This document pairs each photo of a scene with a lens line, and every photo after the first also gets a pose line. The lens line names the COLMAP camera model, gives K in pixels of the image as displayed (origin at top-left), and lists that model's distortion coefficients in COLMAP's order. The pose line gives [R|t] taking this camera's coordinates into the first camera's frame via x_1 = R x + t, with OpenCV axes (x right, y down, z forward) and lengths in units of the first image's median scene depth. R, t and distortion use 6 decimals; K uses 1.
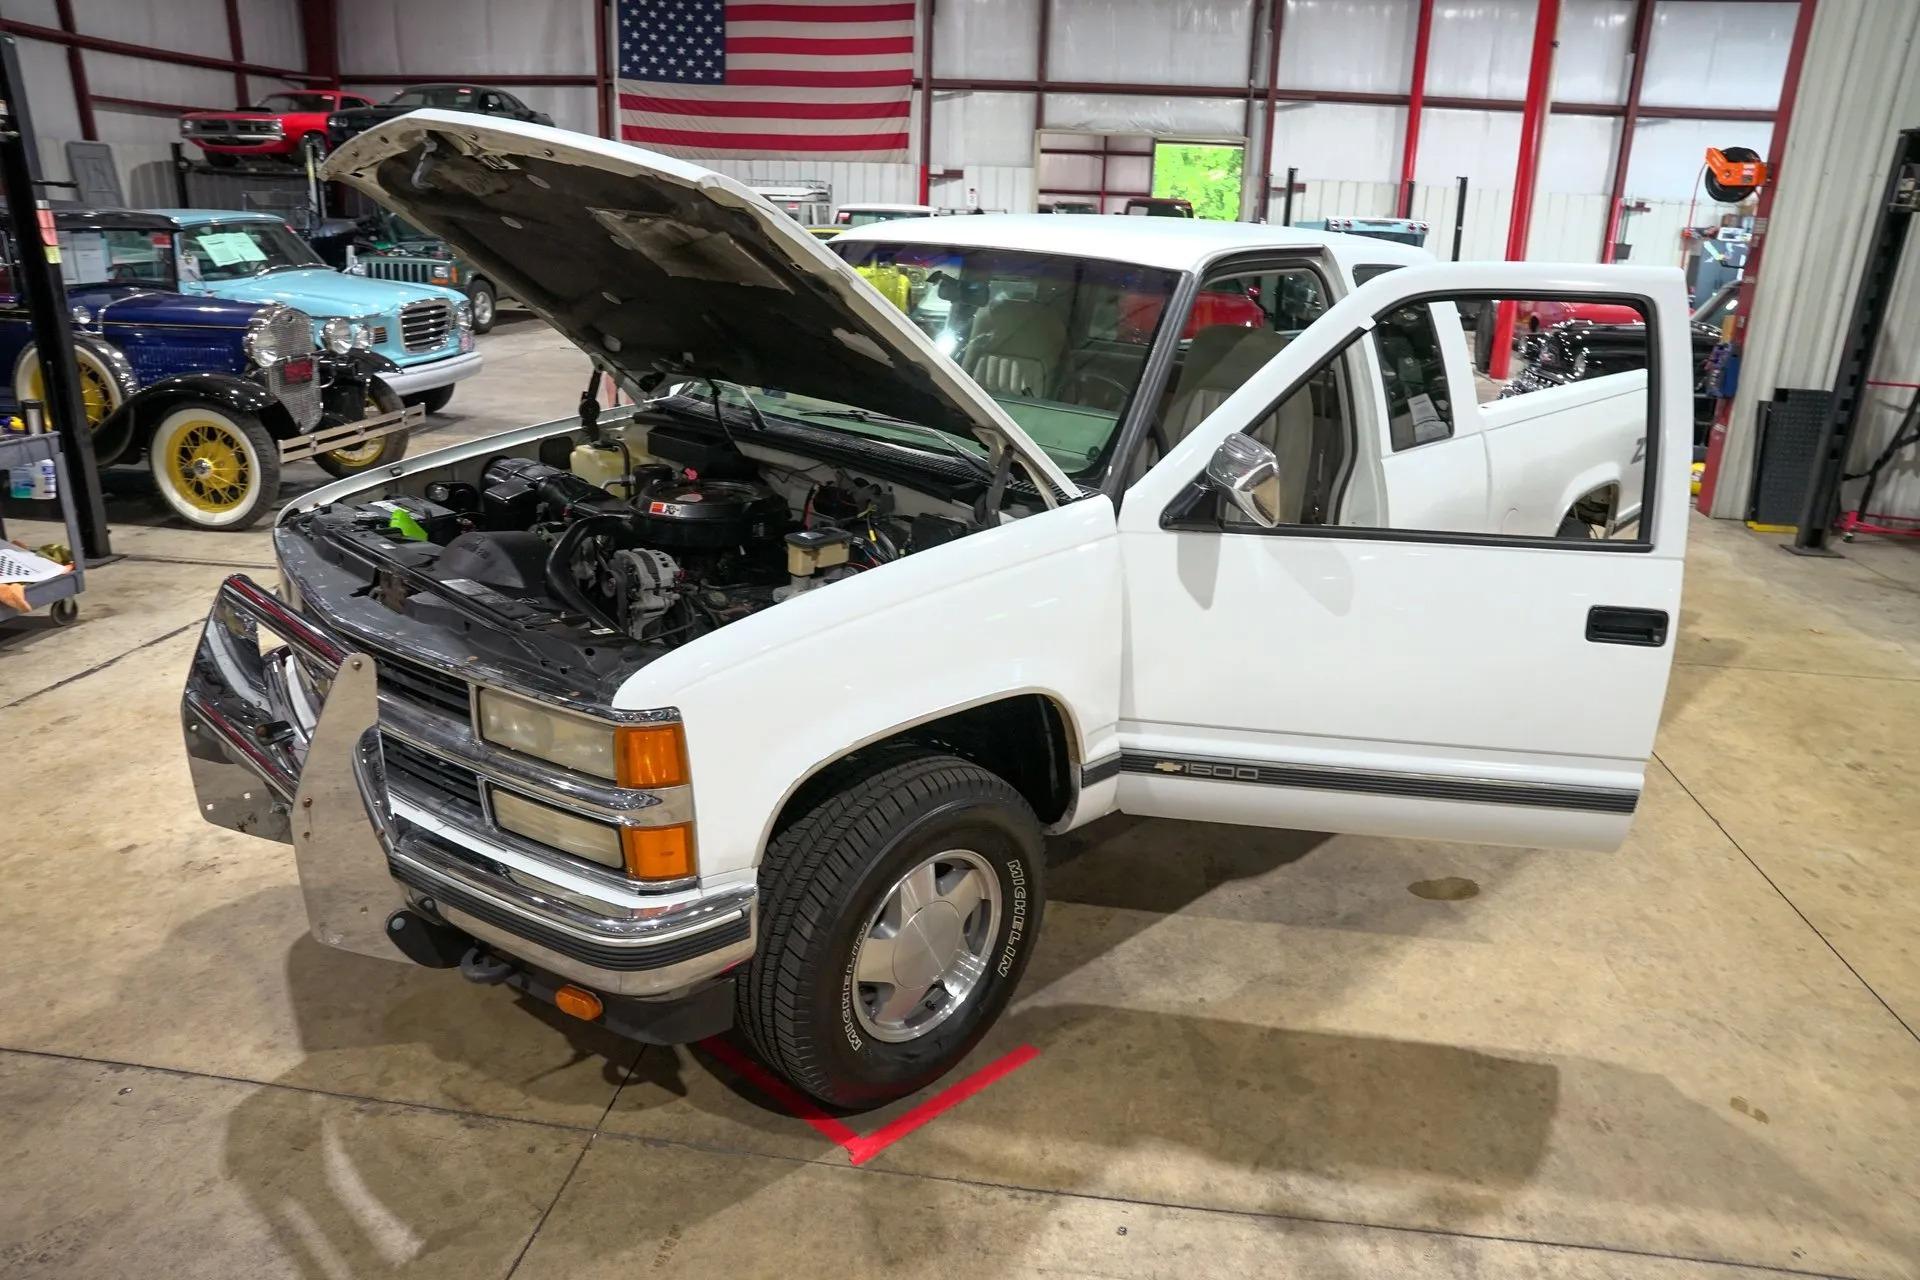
lens RADIAL K [[1316.3, 0, 963.8], [0, 1316.3, 639.0], [0, 0, 1]] dist [-0.143059, 0.113868]
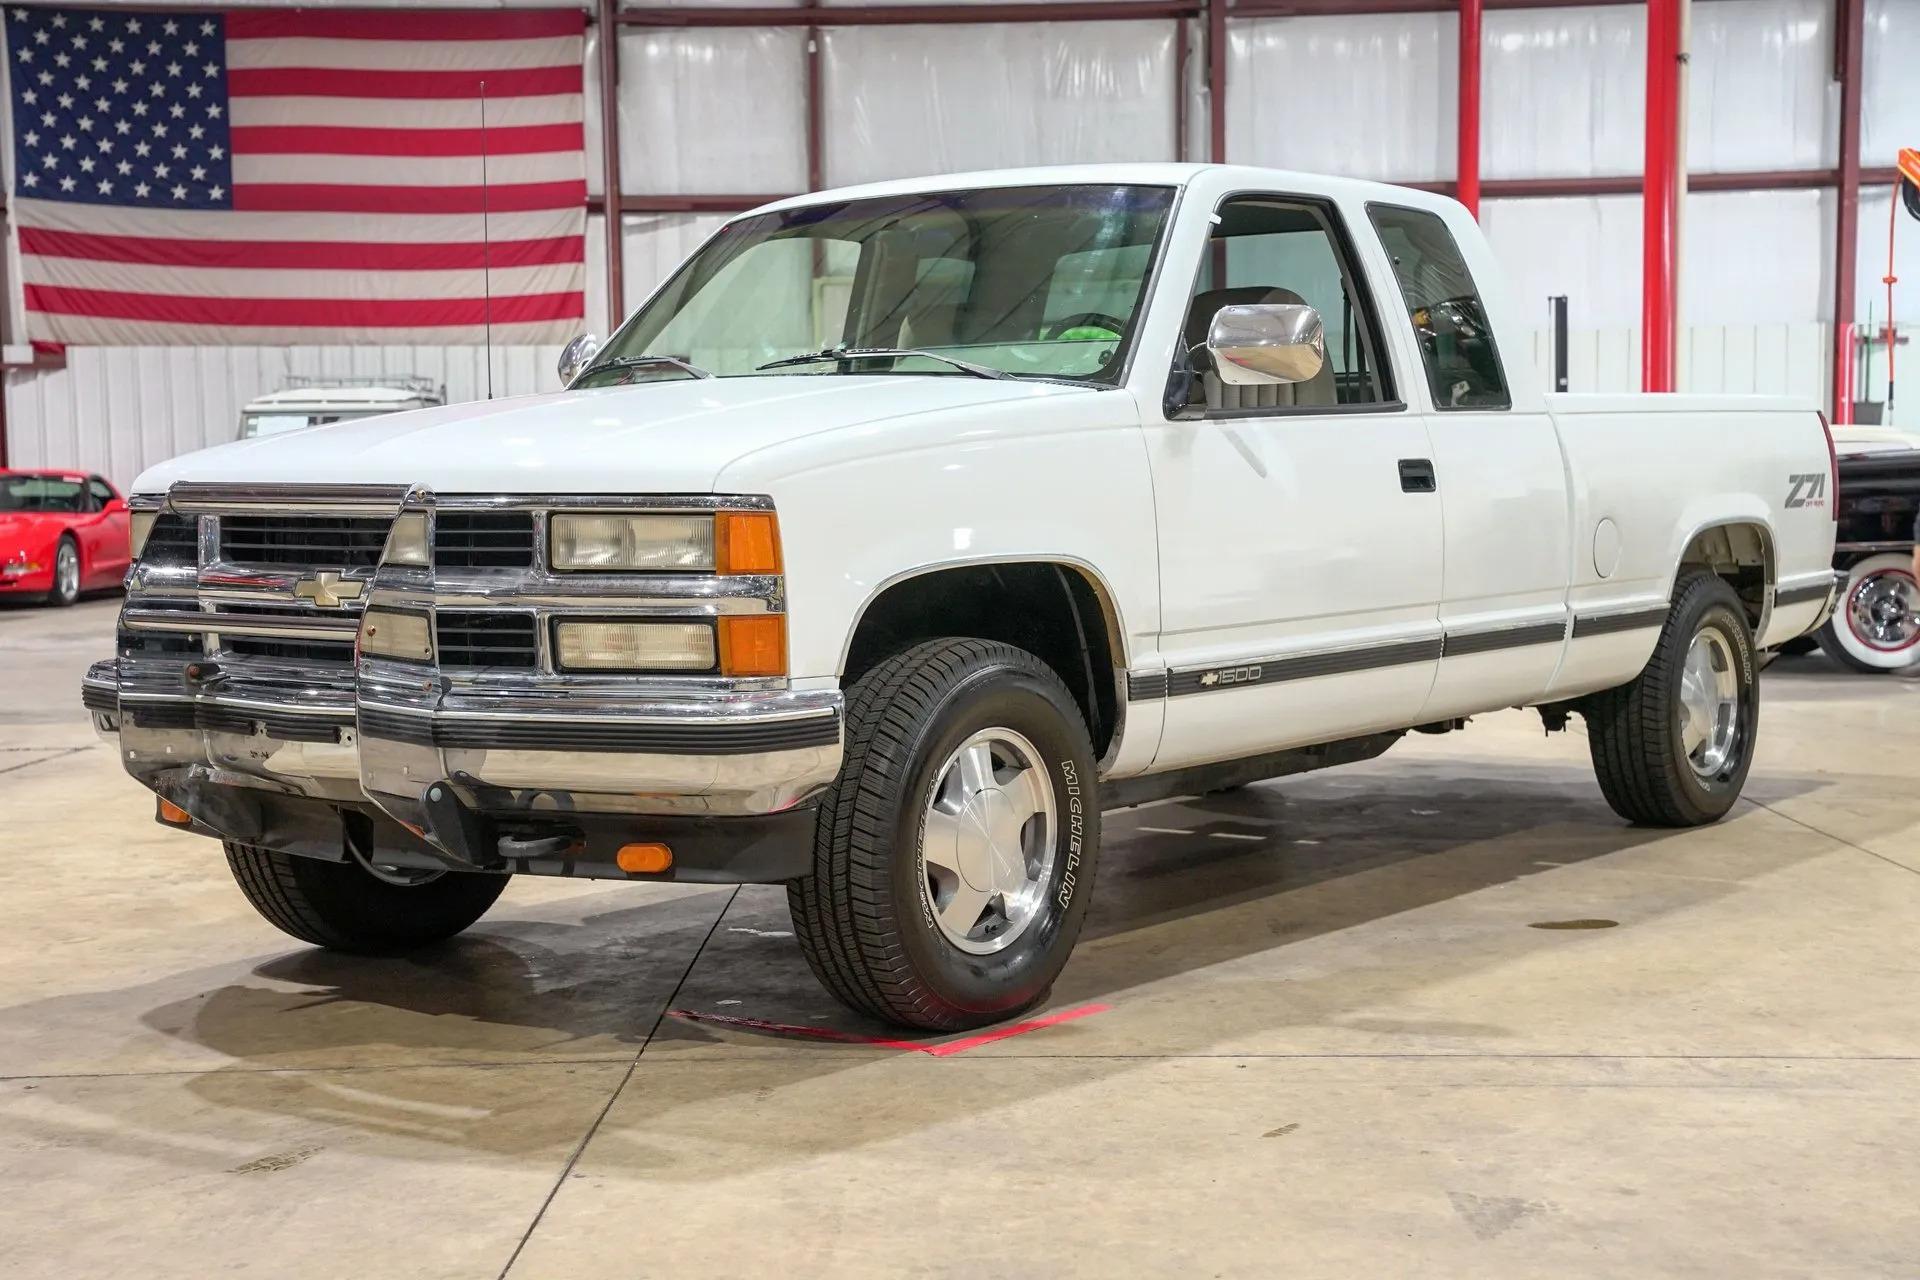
lens RADIAL K [[2672.7, 0, 960.0], [0, 2672.7, 640.0], [0, 0, 1]] dist [0.266304, -0.073660]
pose [[0.991179, -0.053469, 0.121269, -0.090773], [0.083404, 0.962751, -0.257203, 0.197051], [-0.103000, 0.265049, 0.958718, -0.283265]]
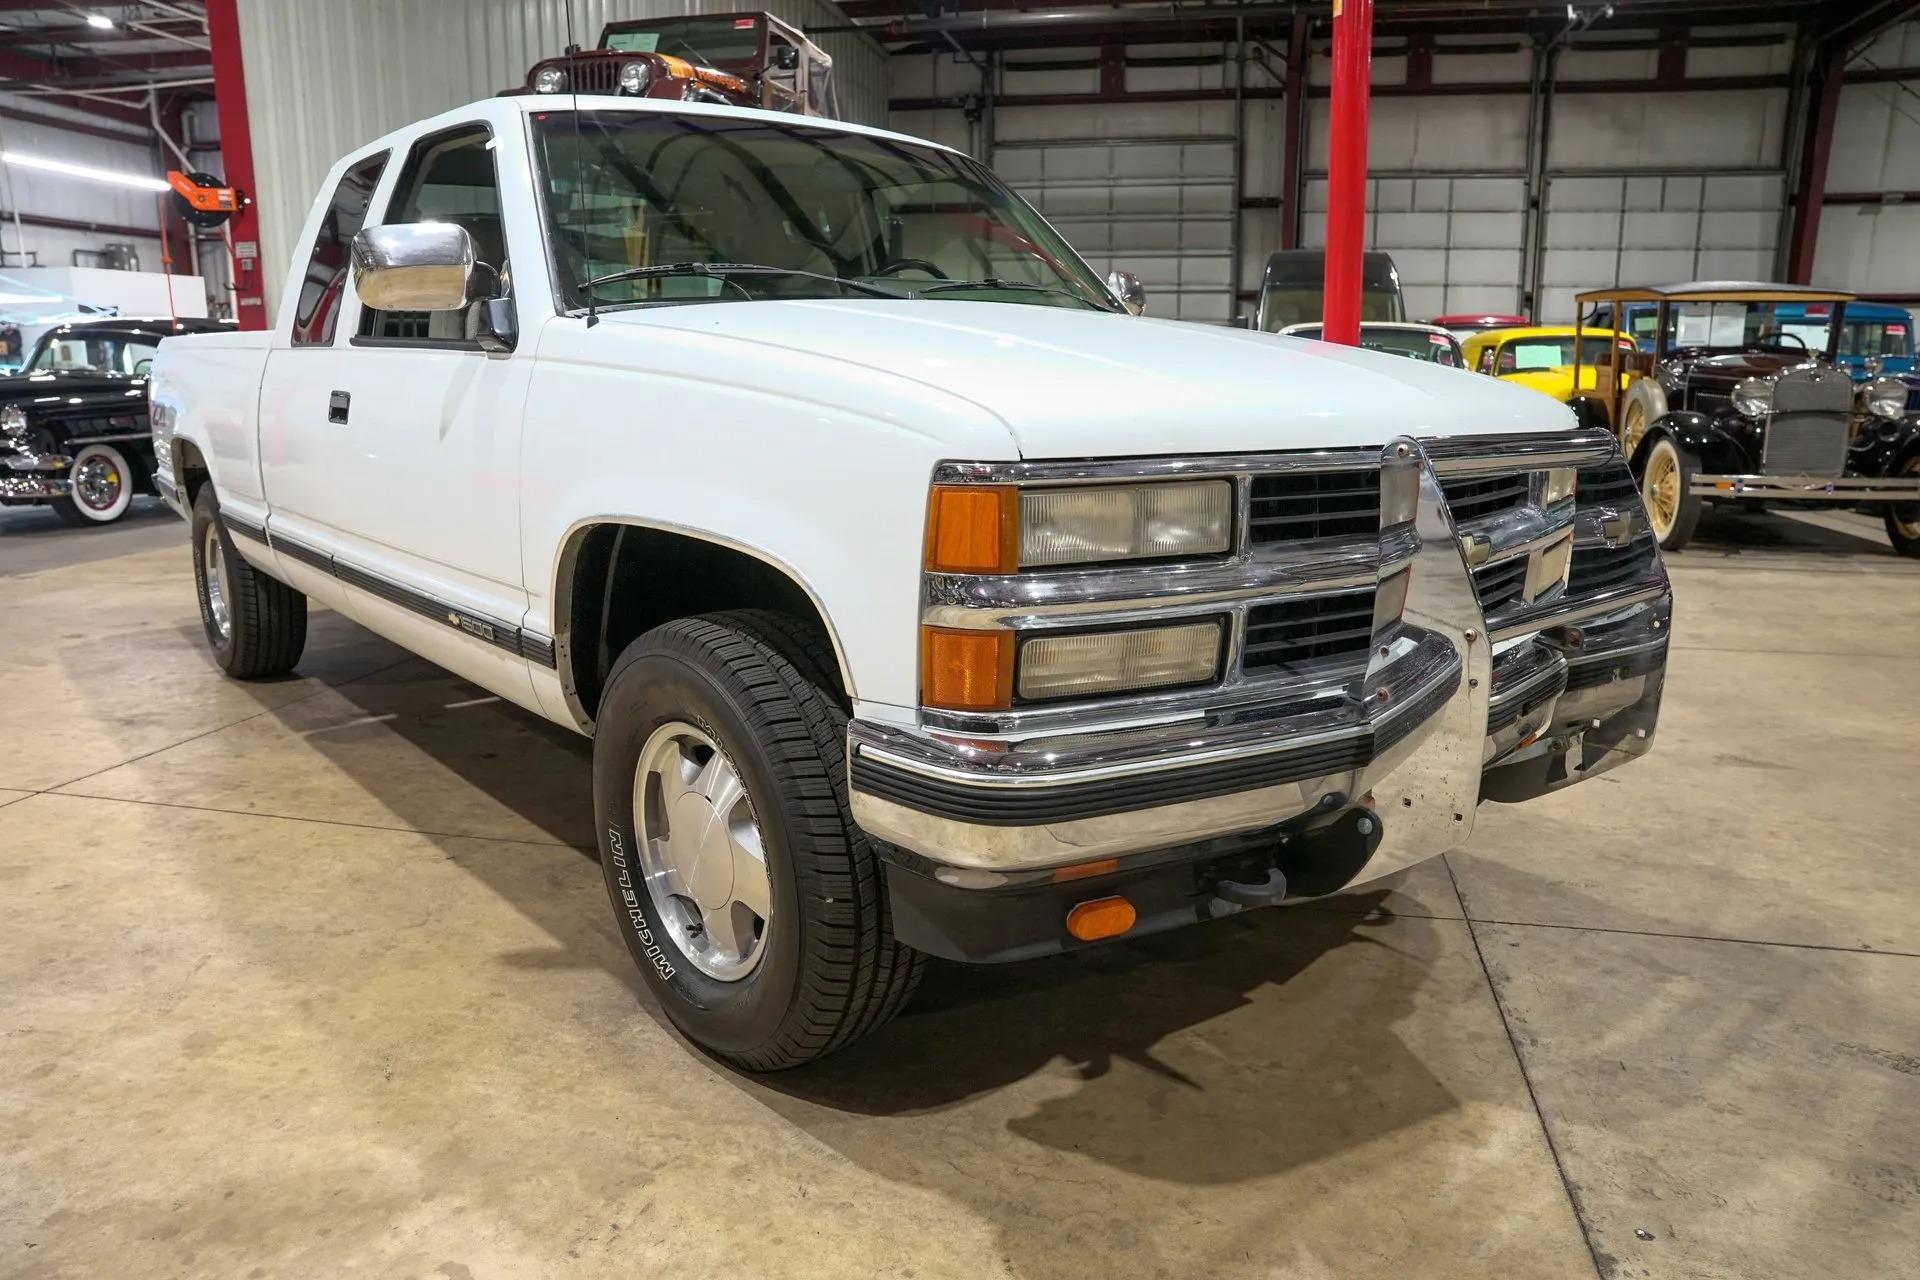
lens RADIAL K [[1315.2, 0, 964.1], [0, 1315.2, 639.7], [0, 0, 1]] dist [-0.143362, 0.112802]
pose [[0.079006, -0.241045, 0.967293, -0.413275], [0.320667, 0.924899, 0.204290, -0.053183], [-0.943891, 0.294038, 0.150367, 0.381065]]
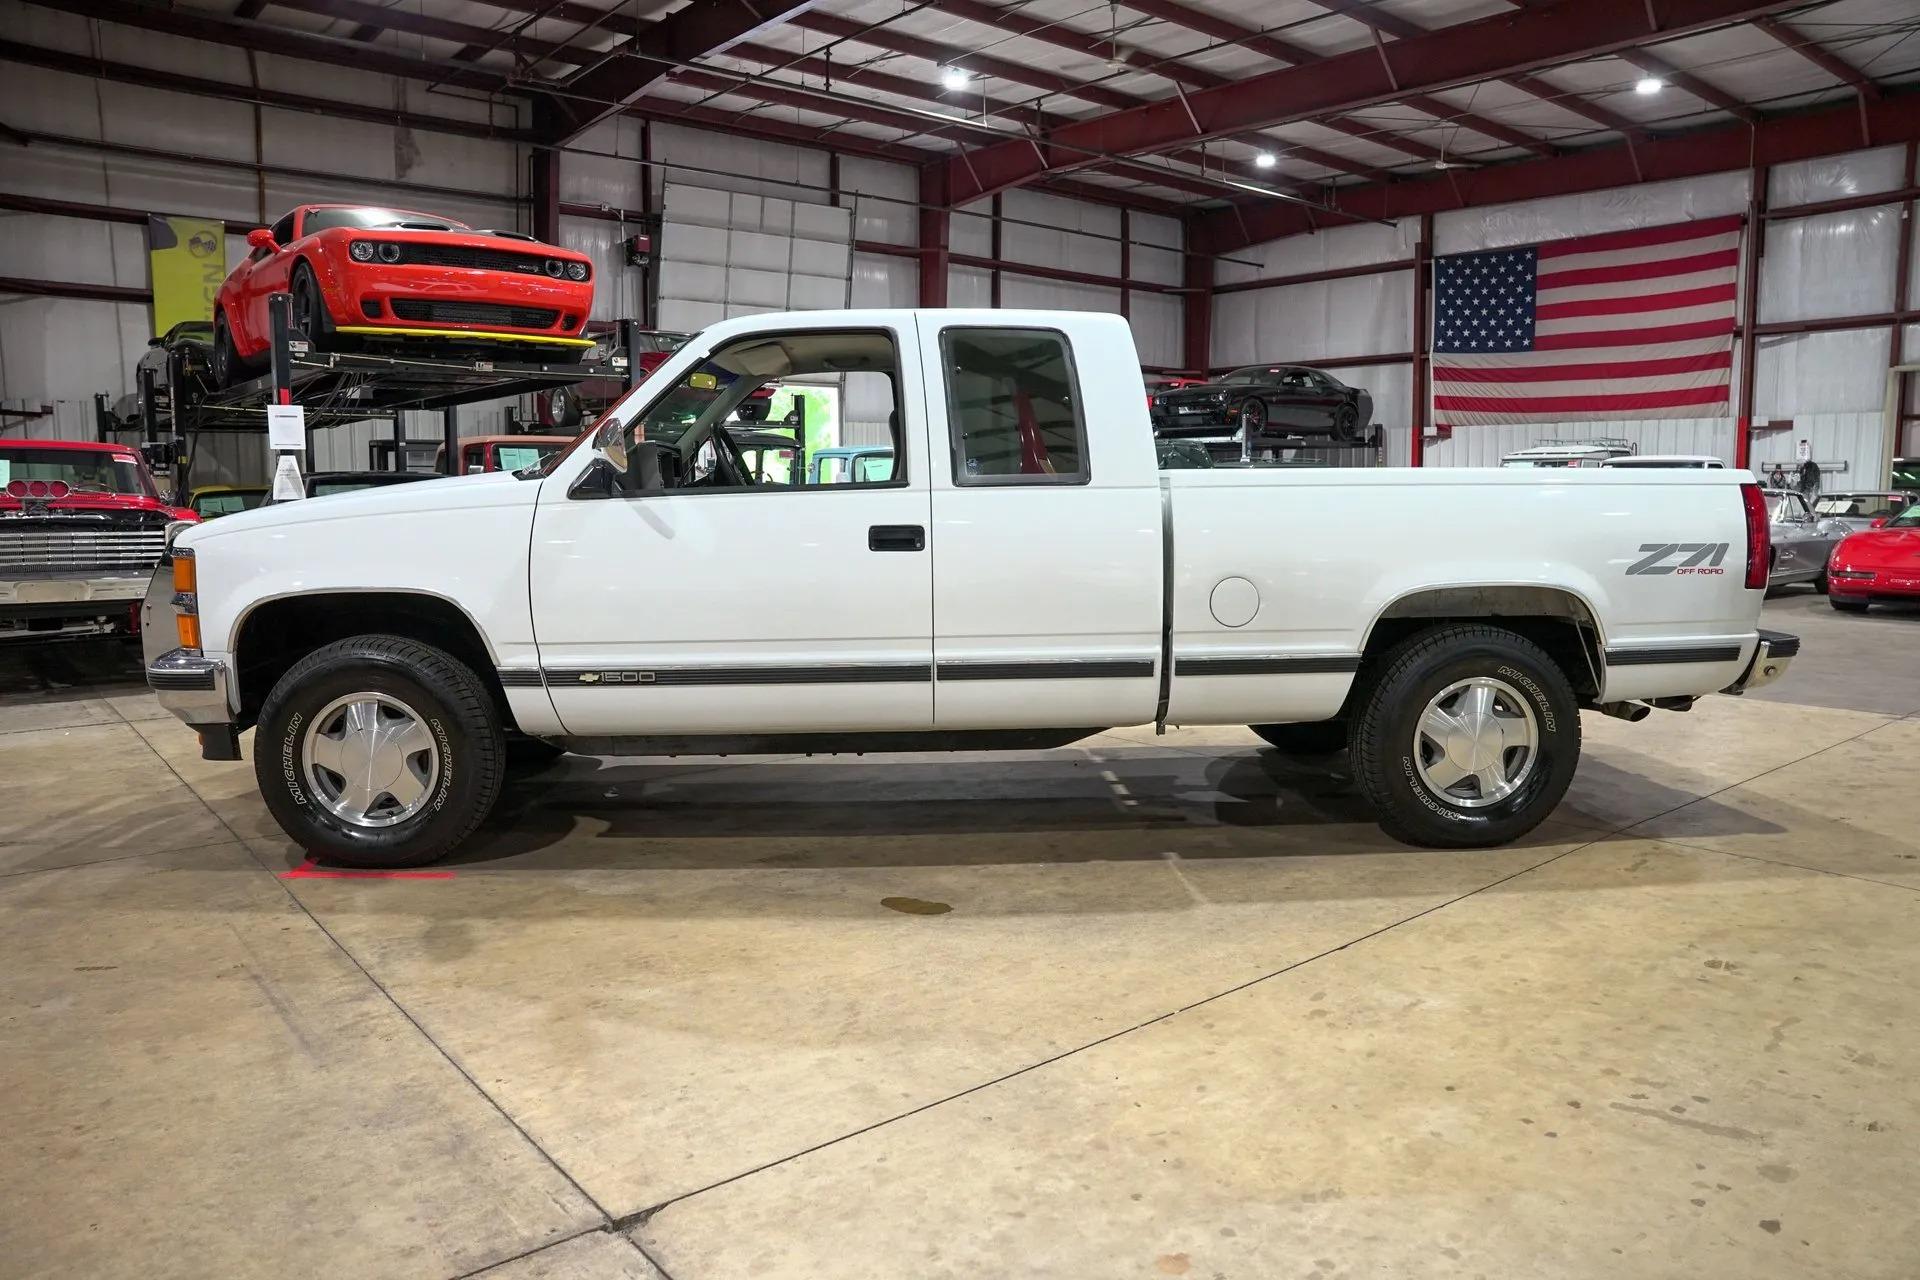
lens RADIAL K [[1315.2, 0, 964.1], [0, 1315.2, 639.7], [0, 0, 1]] dist [-0.143362, 0.112802]
pose [[0.736992, 0.041283, -0.674639, 0.498241], [-0.190700, 0.970282, -0.148951, 0.064428], [0.648441, 0.238429, 0.722963, 0.115945]]
